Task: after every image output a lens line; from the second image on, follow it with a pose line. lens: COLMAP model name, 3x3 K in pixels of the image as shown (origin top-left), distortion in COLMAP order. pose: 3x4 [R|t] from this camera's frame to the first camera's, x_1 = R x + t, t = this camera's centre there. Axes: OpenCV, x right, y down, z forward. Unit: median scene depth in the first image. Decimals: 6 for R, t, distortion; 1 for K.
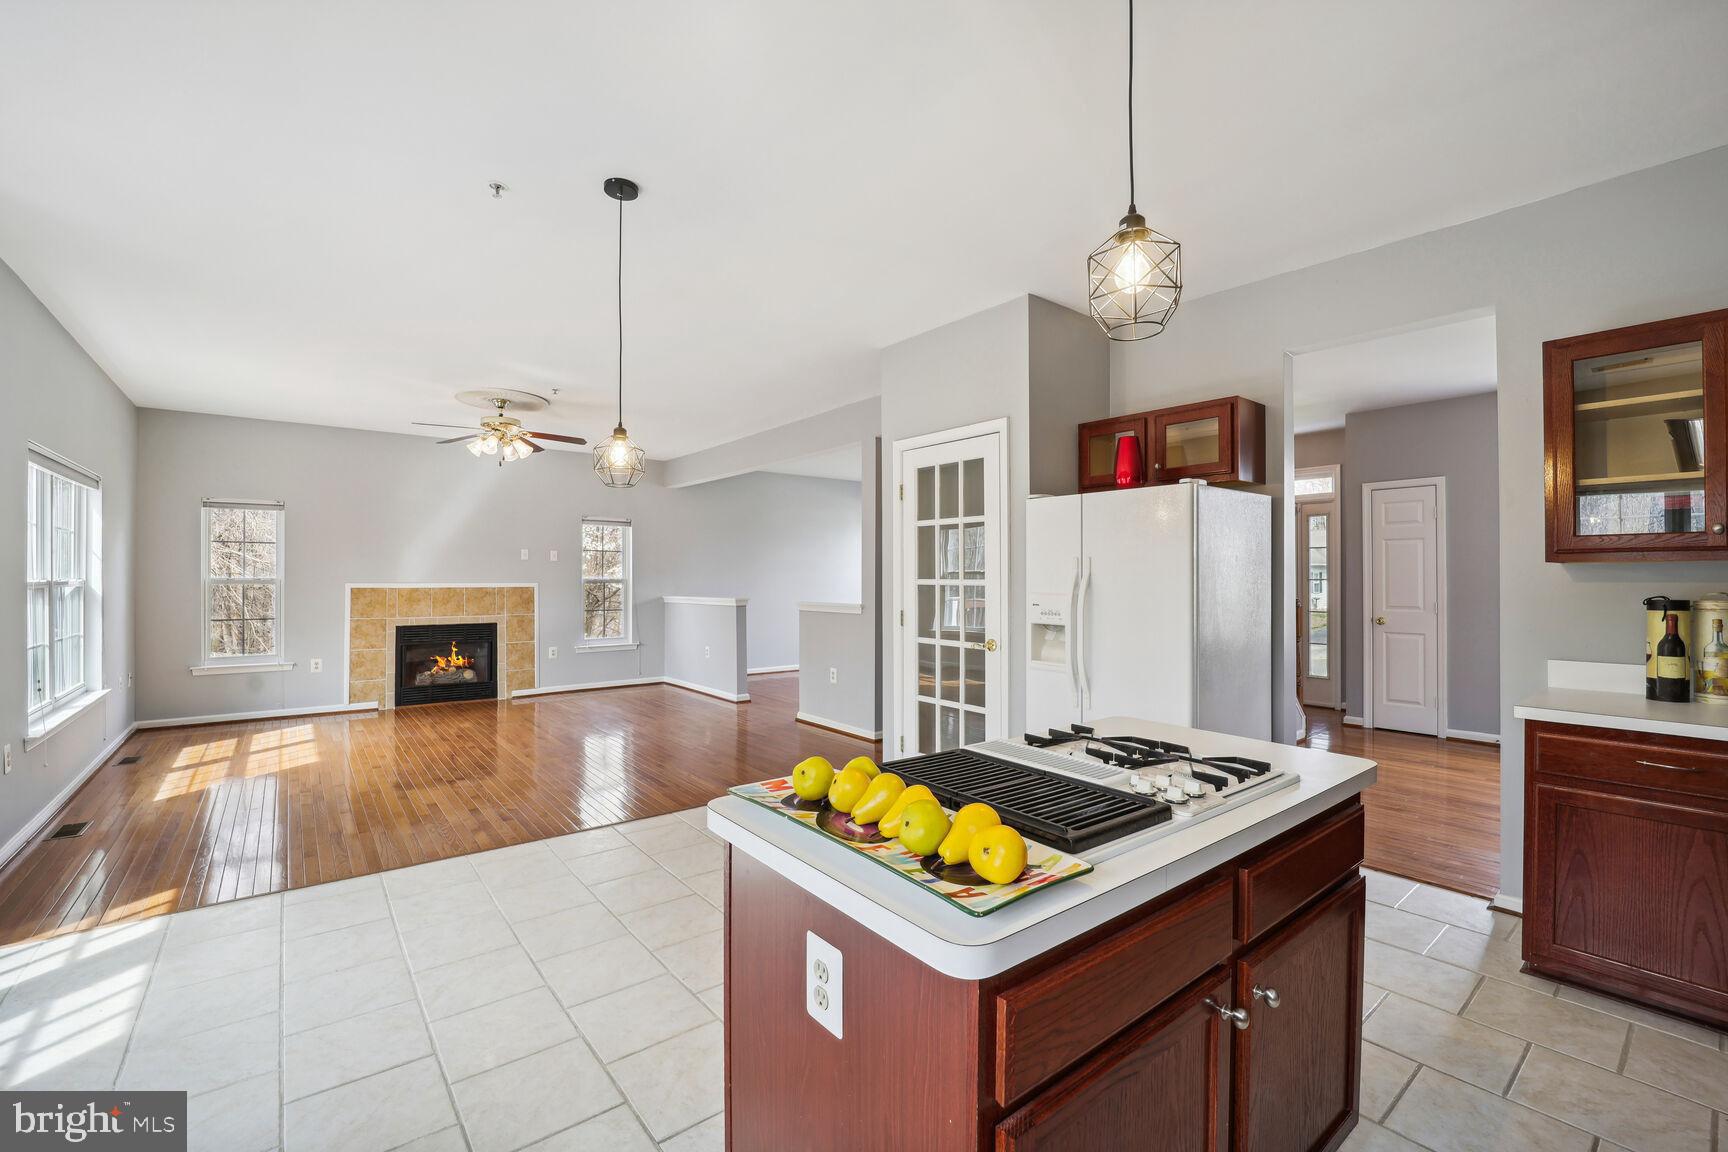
lens RADIAL K [[724.3, 0, 863.9], [0, 724.3, 579.4], [0, 0, 1]] dist [-0.016129, -0.000447]
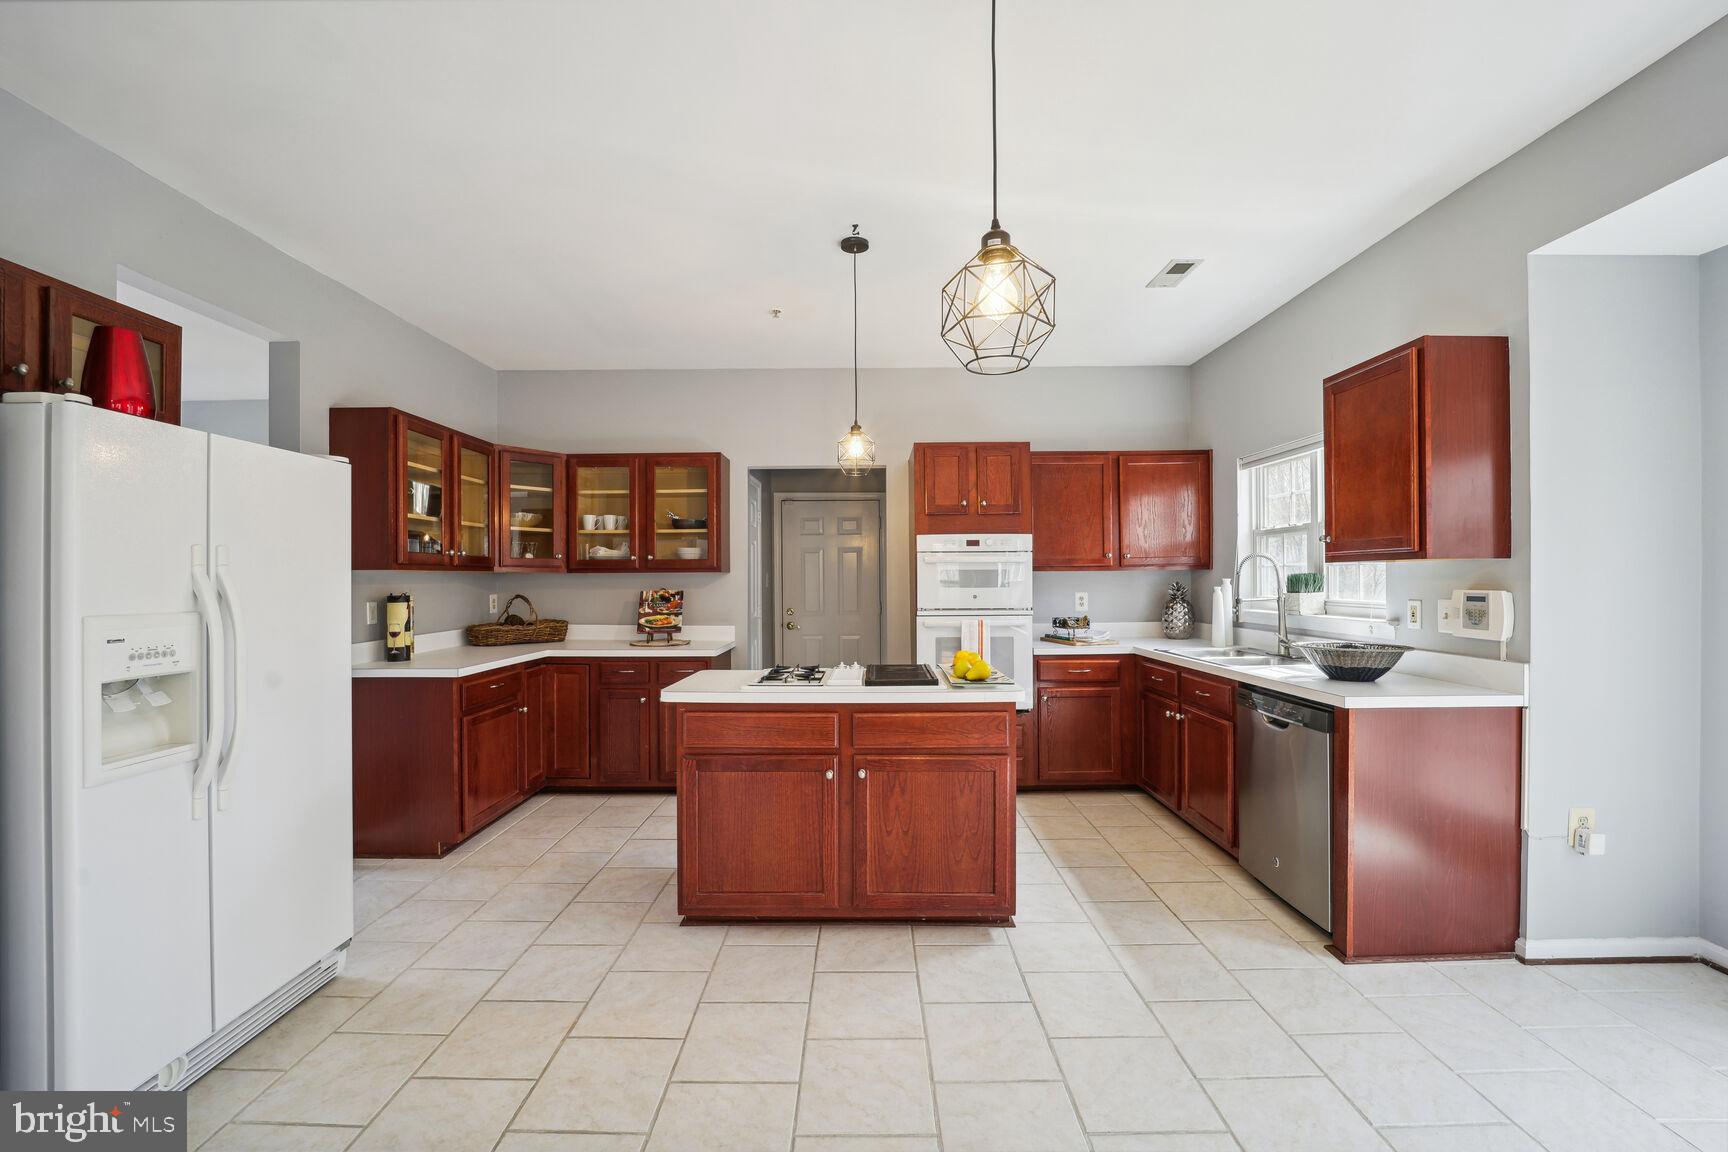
lens RADIAL K [[704.1, 0, 860.4], [0, 704.1, 577.9], [0, 0, 1]] dist [-0.019711, -0.000224]
pose [[-0.779465, 0.004983, 0.626427, -0.201570], [0.005695, 0.999983, -0.000868, -0.001186], [-0.626420, 0.002891, -0.779480, 0.518814]]
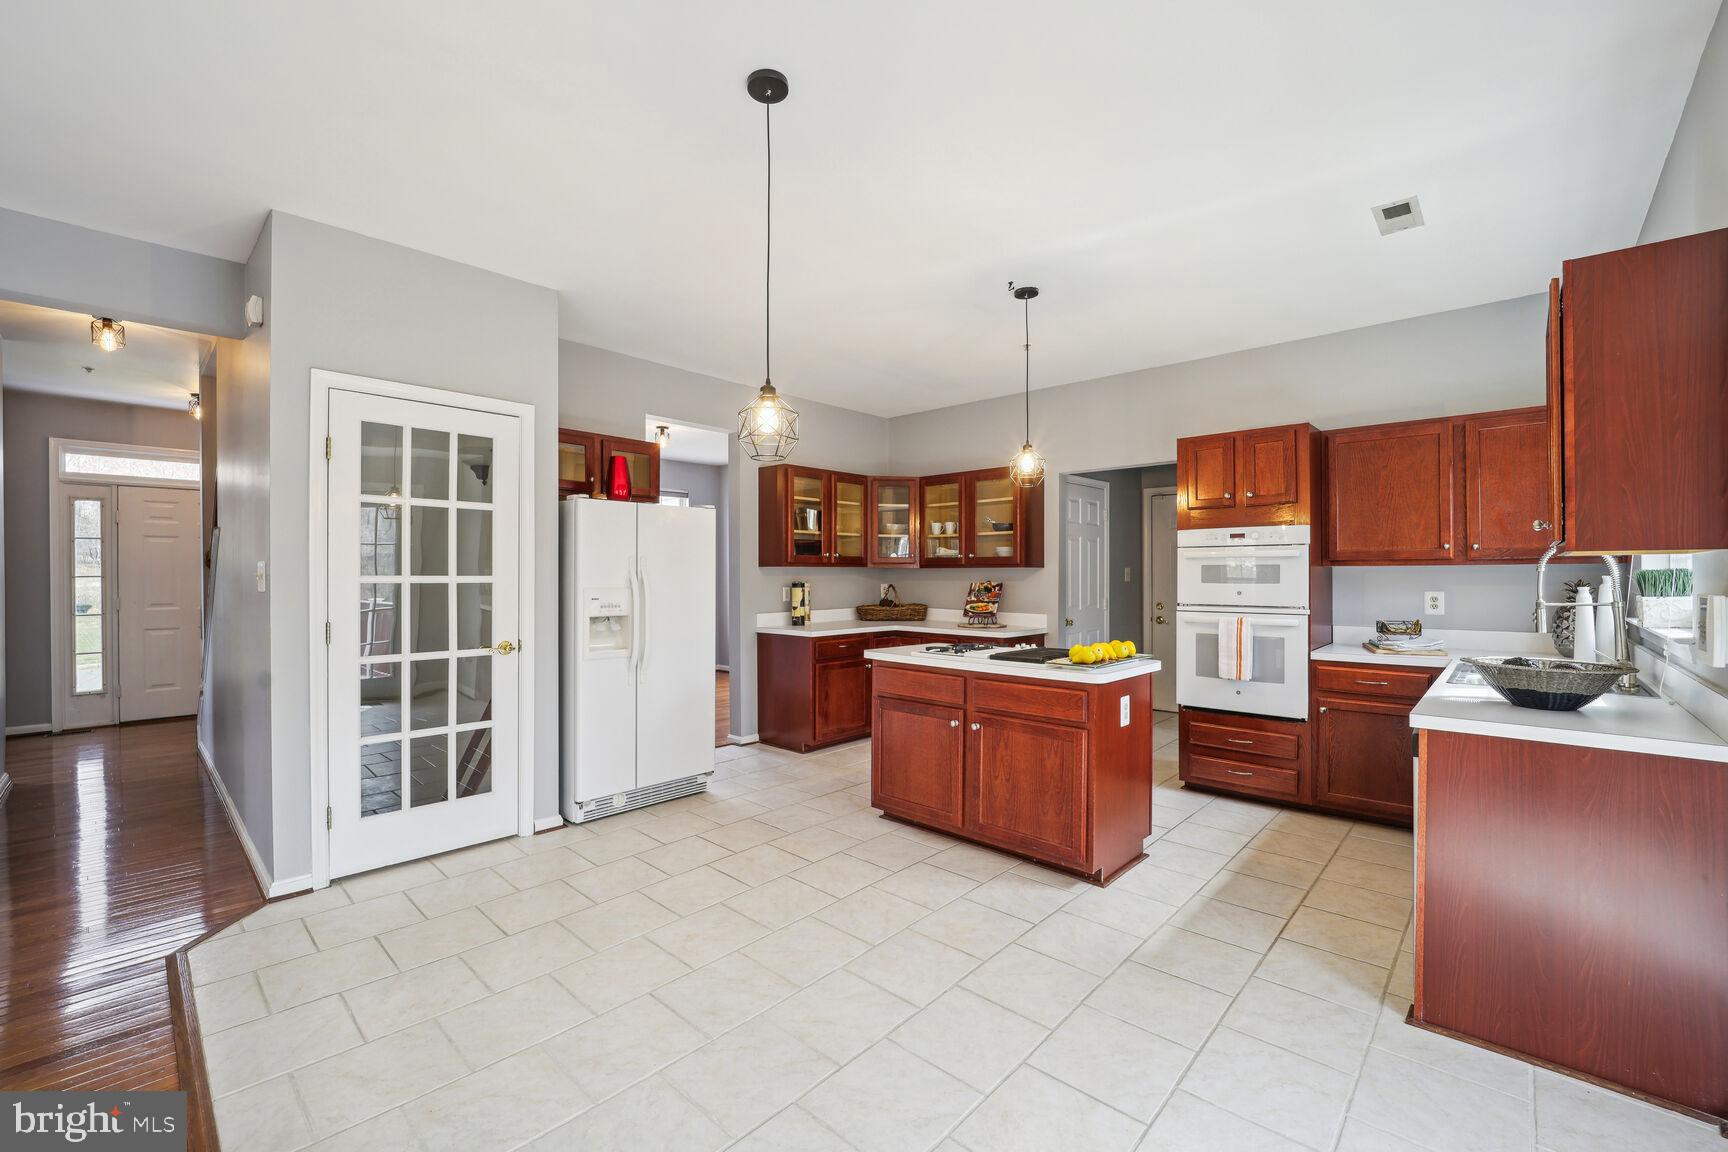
lens RADIAL K [[715.4, 0, 859.0], [0, 715.4, 576.0], [0, 0, 1]] dist [-0.020215, -0.000225]
pose [[-0.143265, -0.002551, 0.989681, -0.425573], [0.000881, 0.999996, 0.002705, -0.000769], [-0.989684, 0.001259, -0.143262, 0.380582]]
